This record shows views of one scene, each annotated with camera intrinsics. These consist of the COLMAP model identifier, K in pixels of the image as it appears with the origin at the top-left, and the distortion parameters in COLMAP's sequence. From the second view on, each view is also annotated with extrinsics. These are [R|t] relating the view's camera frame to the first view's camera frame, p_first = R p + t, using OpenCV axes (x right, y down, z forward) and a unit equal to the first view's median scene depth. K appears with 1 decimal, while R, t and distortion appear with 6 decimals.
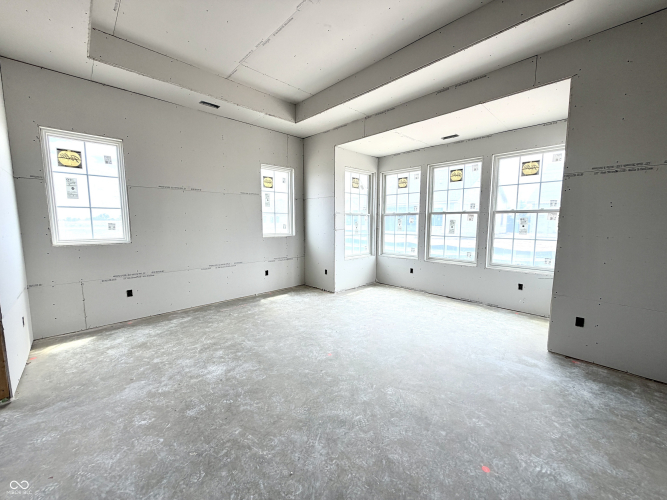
lens RADIAL K [[264.2, 0, 326.8], [0, 264.2, 250.5], [0, 0, 1]] dist [-0.012825, 0.001104]
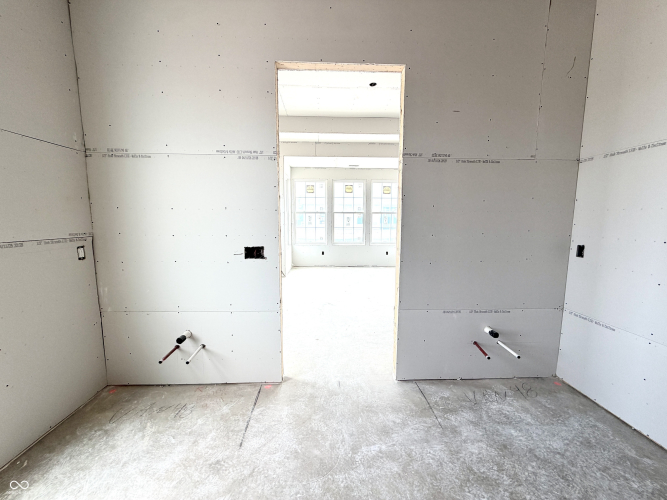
lens RADIAL K [[264.2, 0, 334.9], [0, 264.2, 252.6], [0, 0, 1]] dist [-0.012825, 0.001104]
pose [[0.656054, -0.096232, 0.748554, -0.767238], [0.077771, 0.995178, 0.059776, -0.005988], [-0.750696, 0.019000, 0.660374, 0.025571]]
